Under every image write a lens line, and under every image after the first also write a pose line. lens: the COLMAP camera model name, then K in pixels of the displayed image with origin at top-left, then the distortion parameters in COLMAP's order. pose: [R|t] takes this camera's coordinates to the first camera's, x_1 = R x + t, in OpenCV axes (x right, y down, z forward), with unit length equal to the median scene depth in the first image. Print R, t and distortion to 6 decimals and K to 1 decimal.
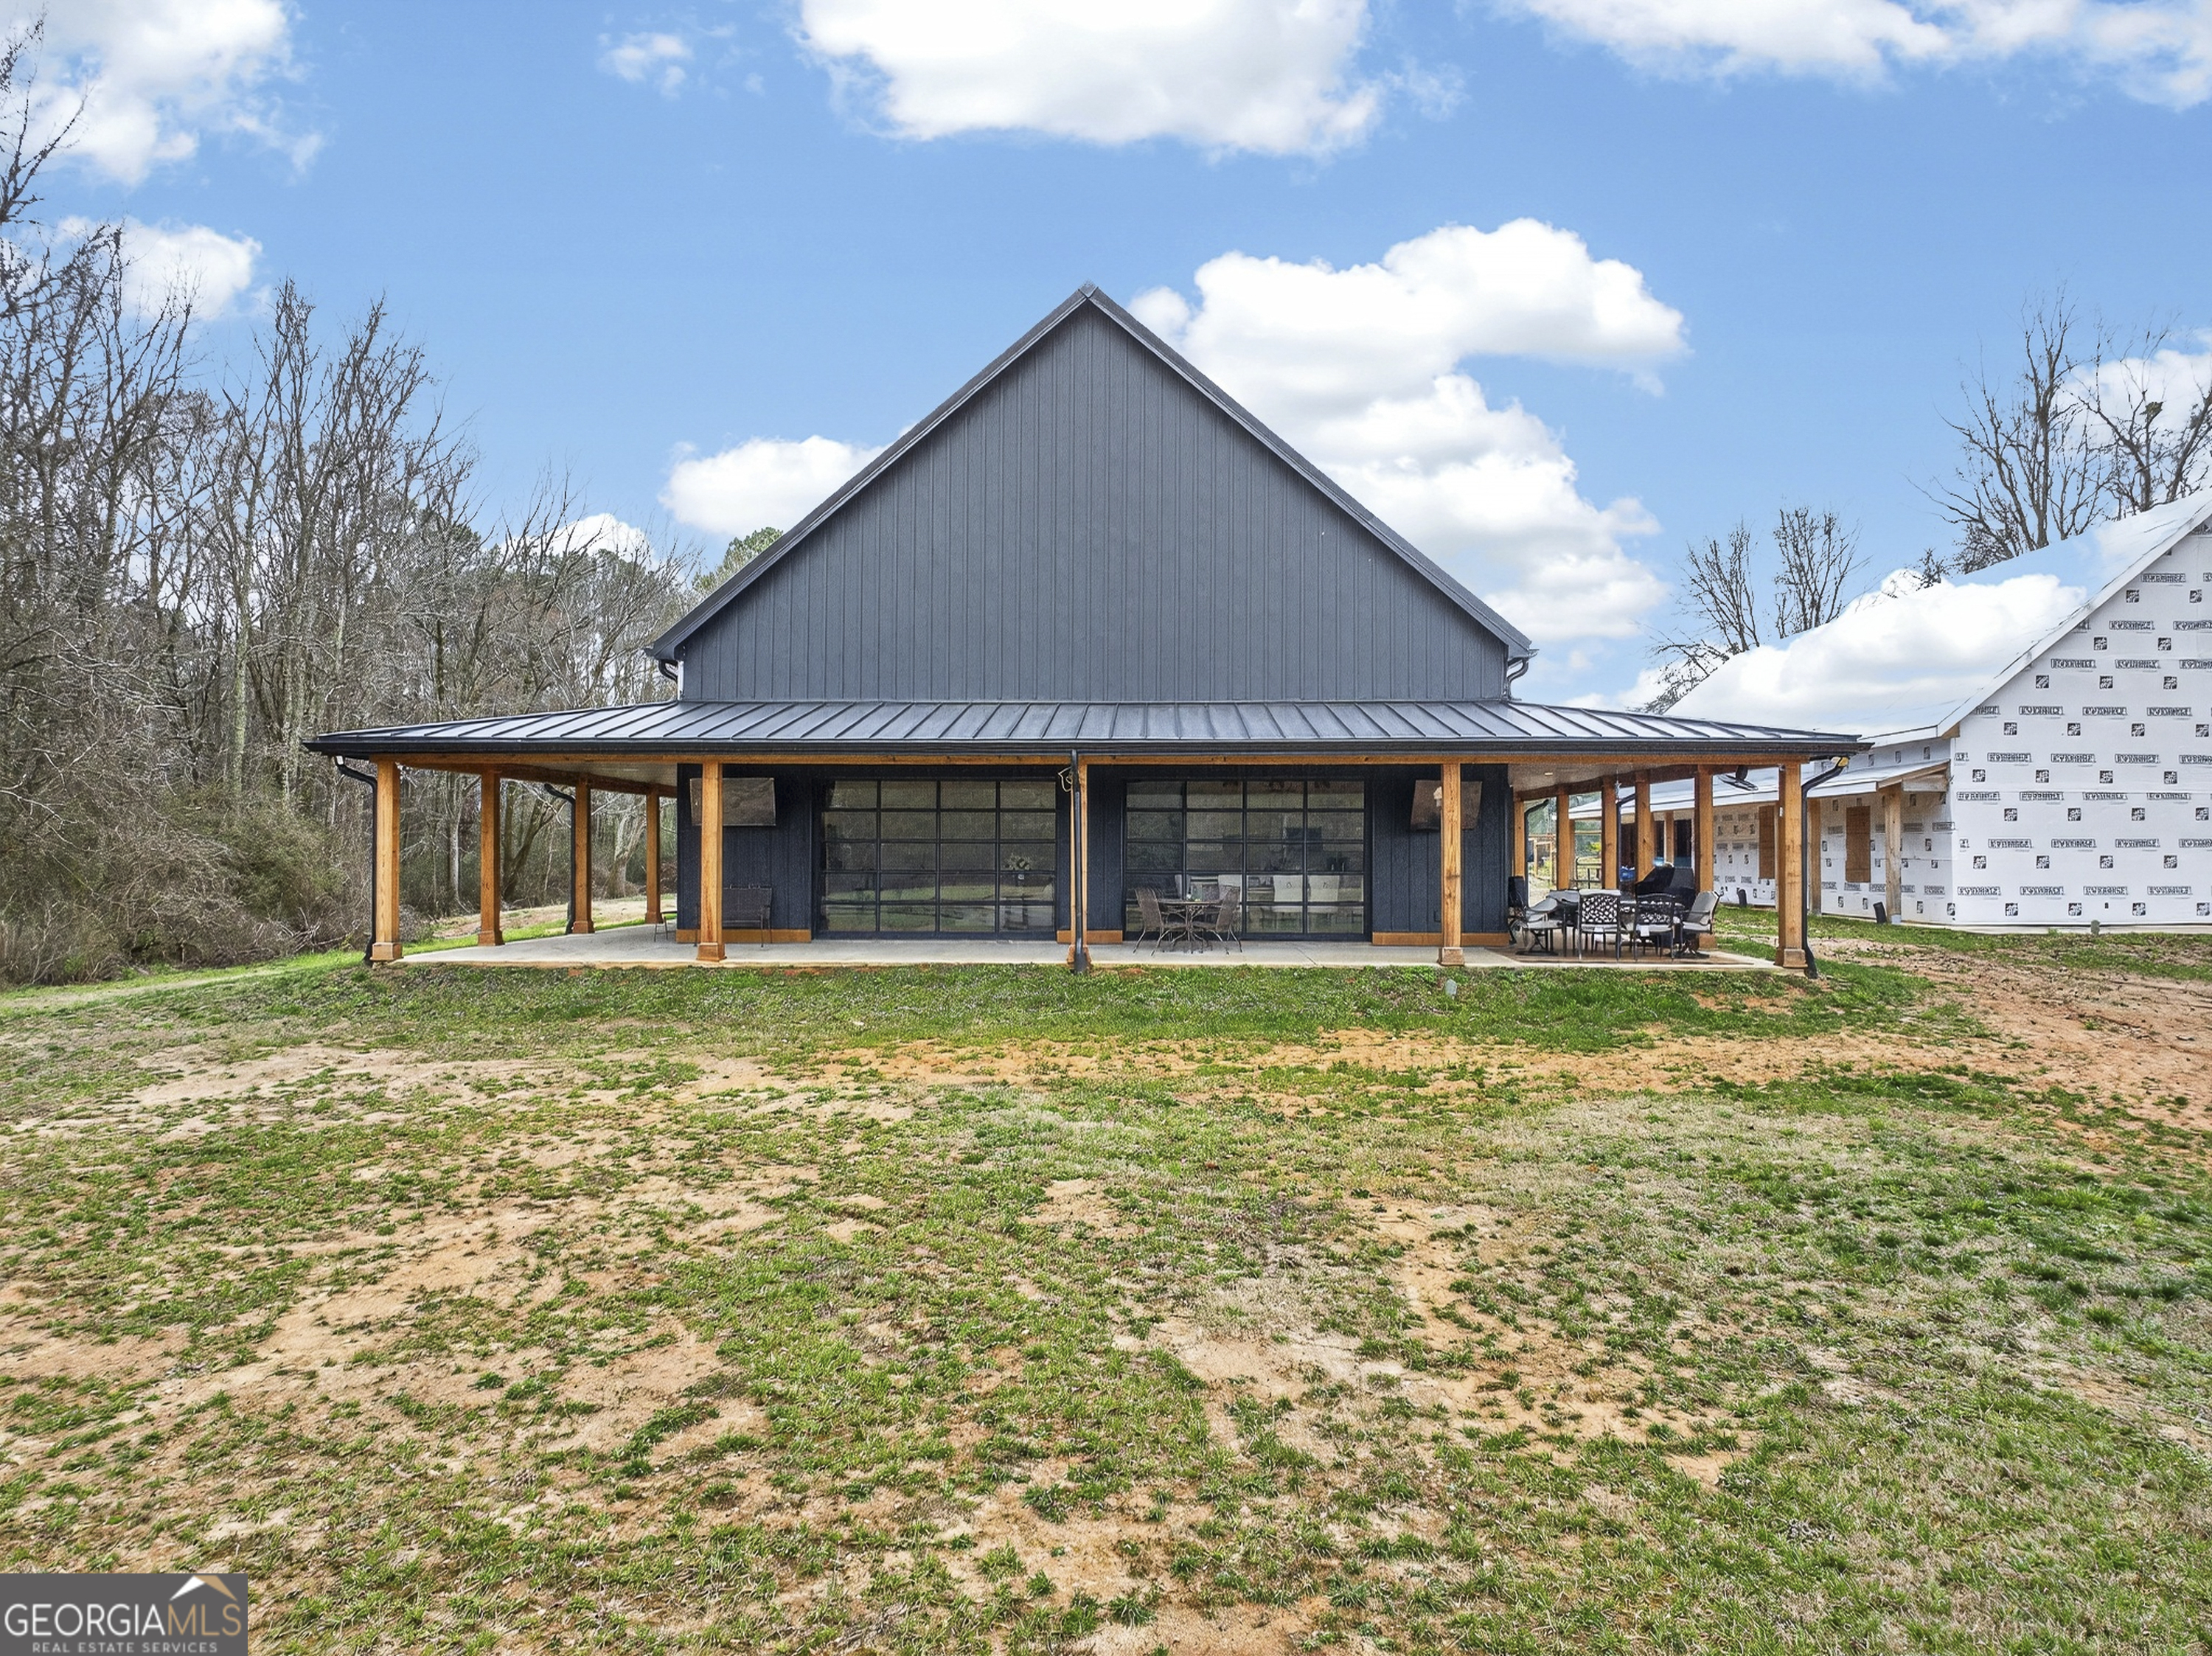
lens RADIAL K [[1484.0, 0, 1101.0], [0, 1484.0, 831.2], [0, 0, 1]] dist [-0.007250, 0.002028]
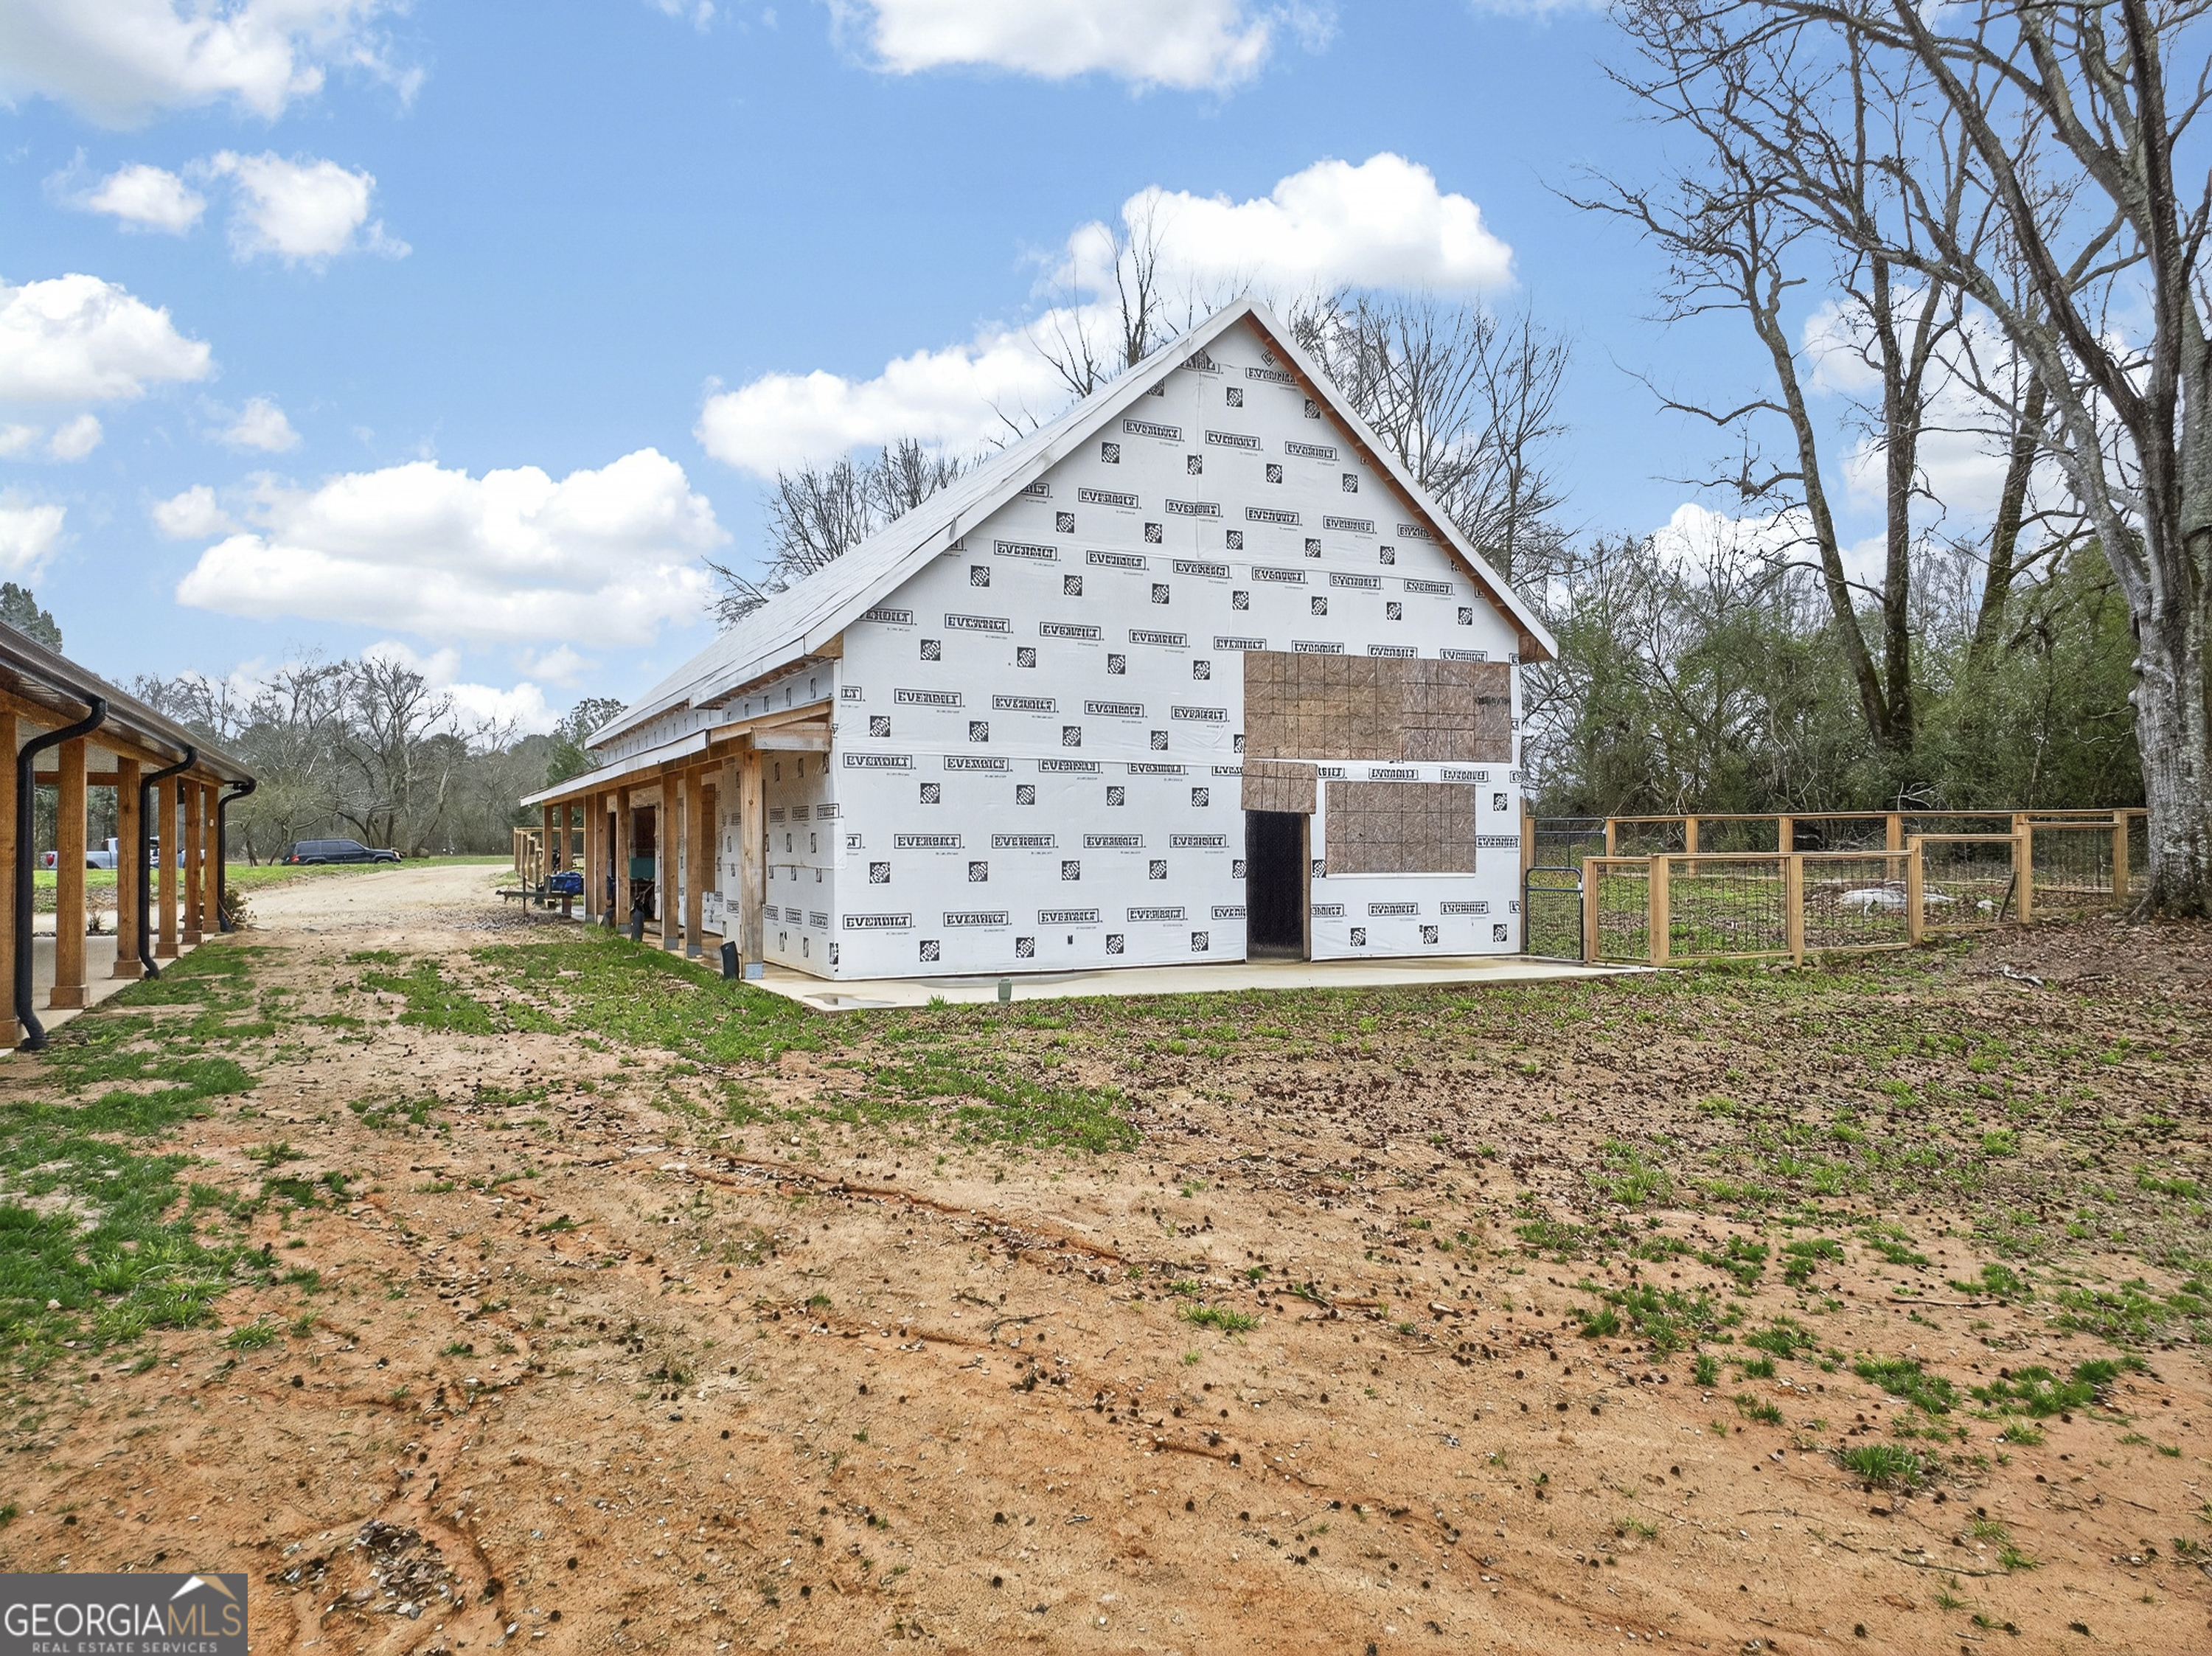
lens RADIAL K [[1484.0, 0, 1101.1], [0, 1484.0, 832.4], [0, 0, 1]] dist [-0.007250, 0.002028]
pose [[0.881300, 0.003997, 0.472541, 0.392940], [-0.006266, 0.999975, 0.003228, 0.002348], [-0.472517, -0.005806, 0.881303, 0.438442]]
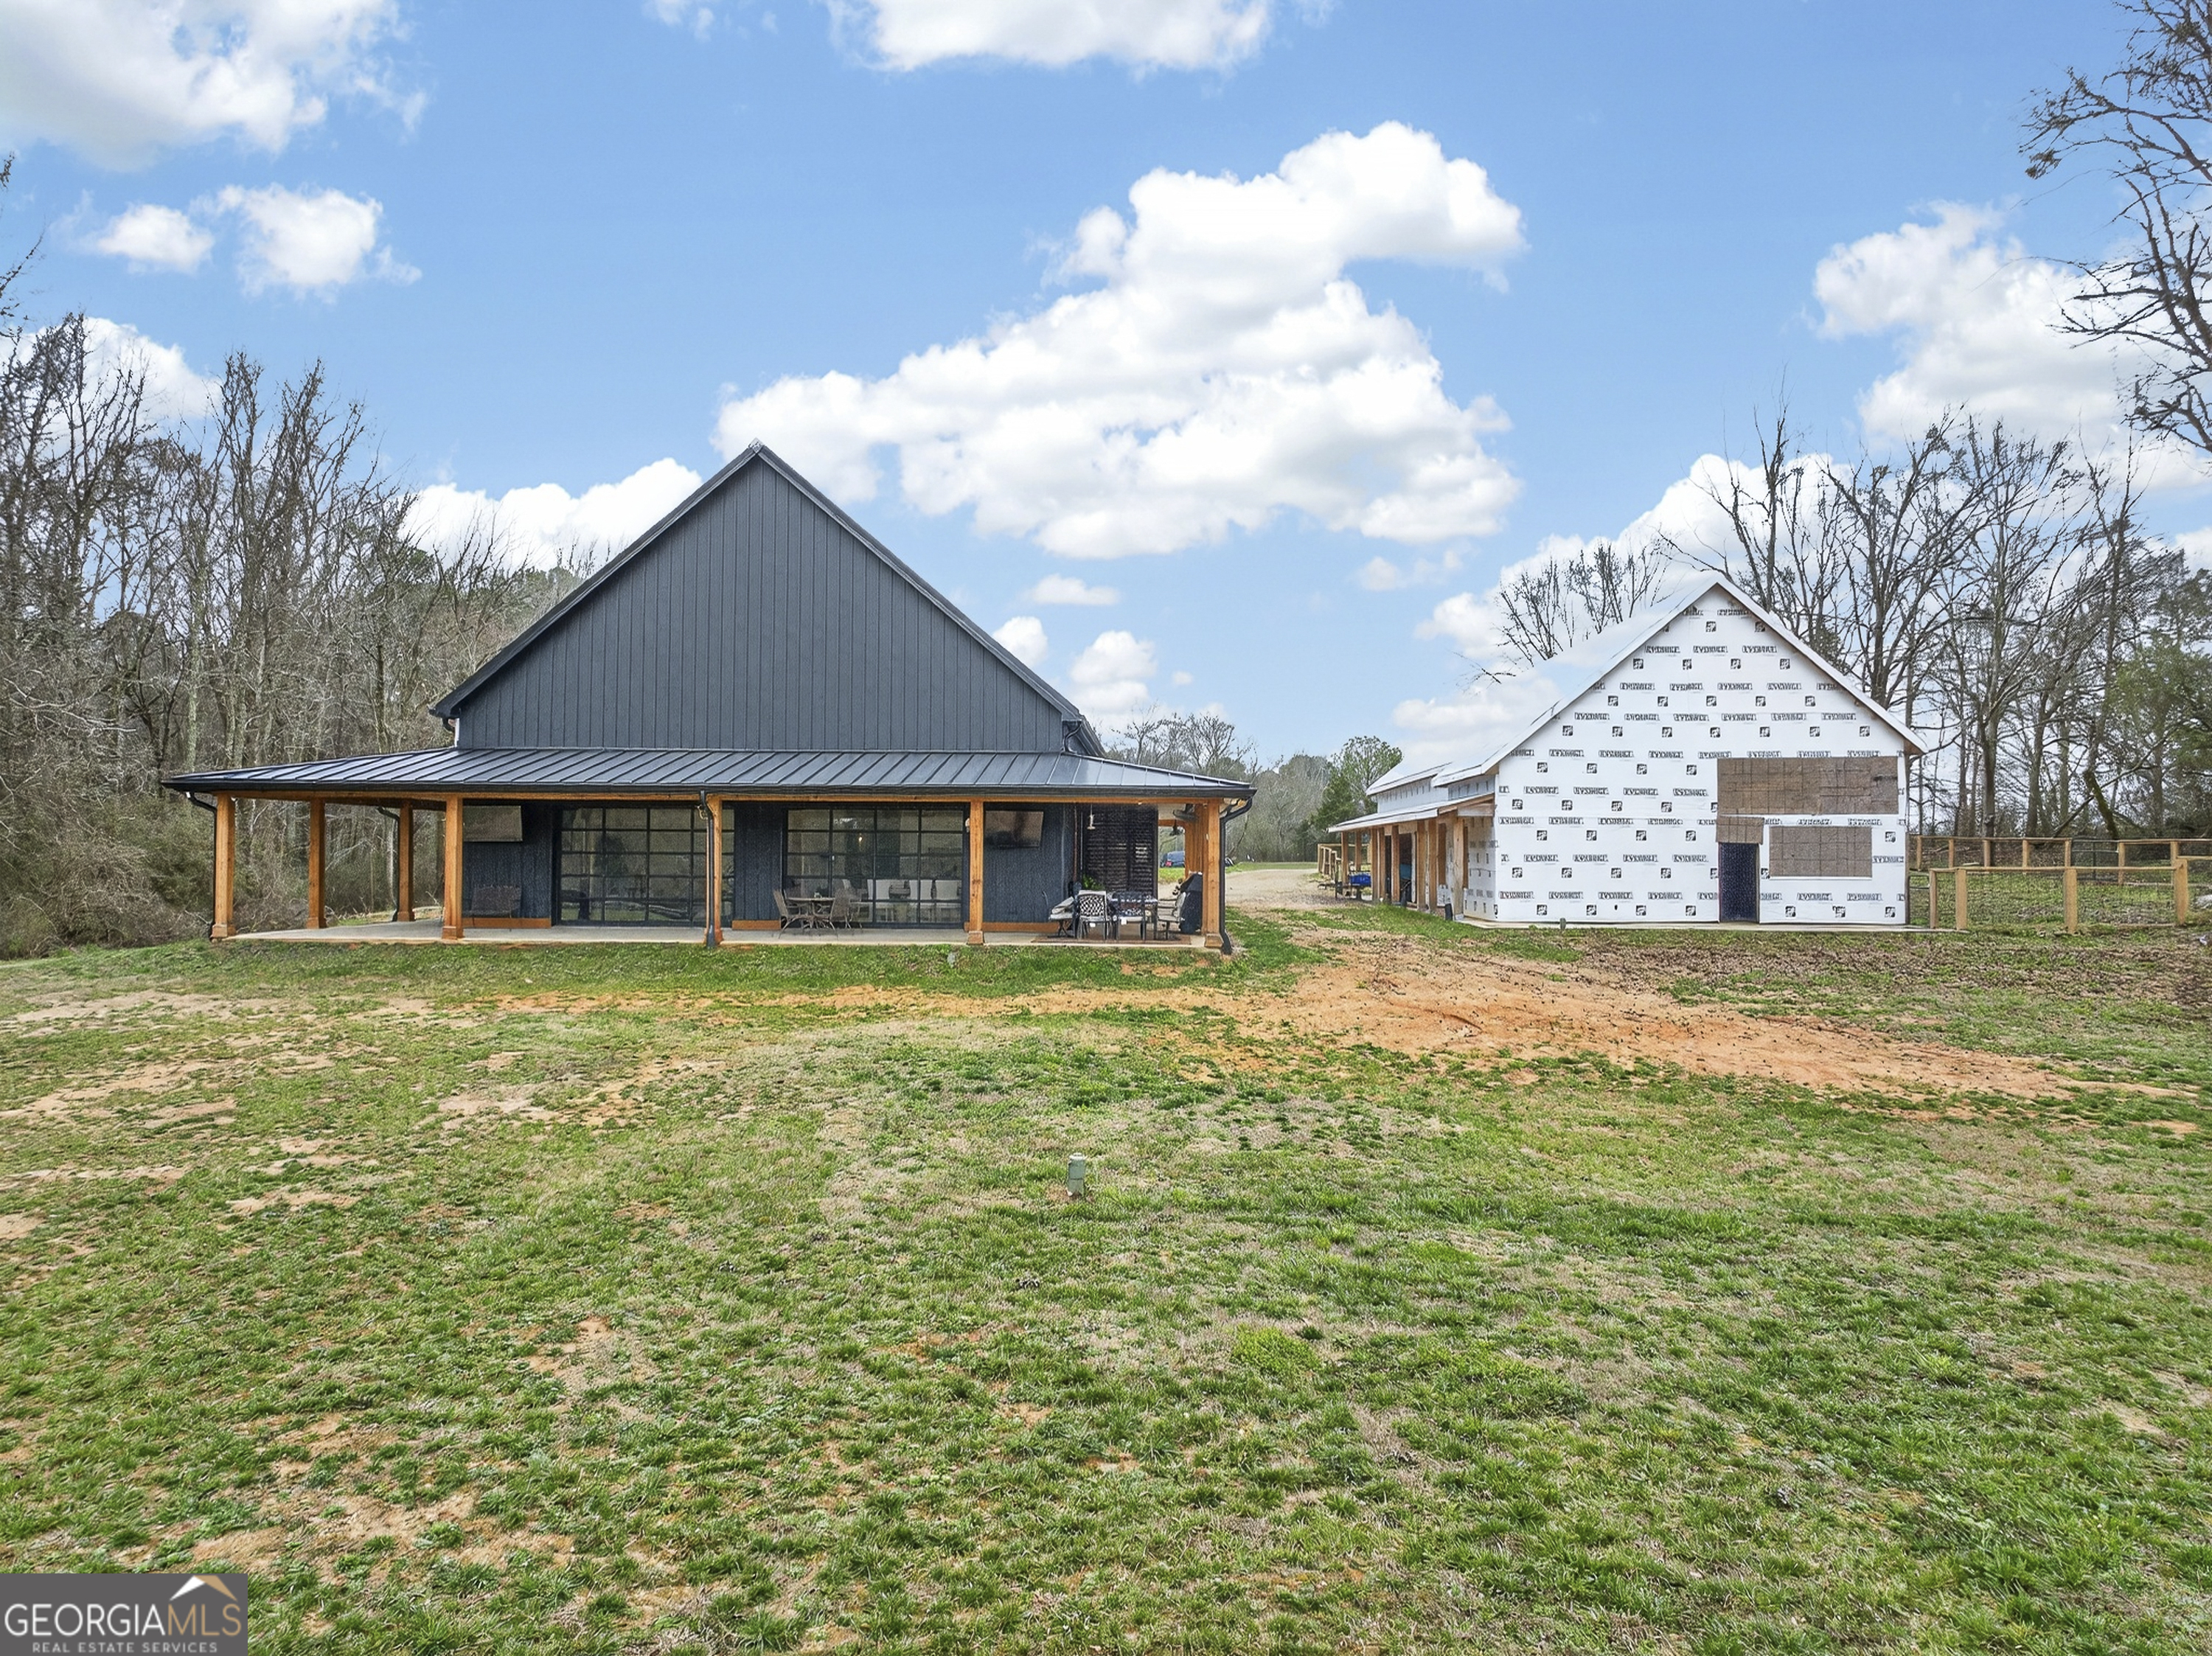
lens RADIAL K [[1484.0, 0, 1102.1], [0, 1484.0, 833.9], [0, 0, 1]] dist [-0.007250, 0.002028]
pose [[0.999985, 0.005375, -0.000638, 0.238815], [-0.005374, 0.999985, 0.000841, -0.011359], [0.000643, -0.000838, 0.999999, -0.273390]]
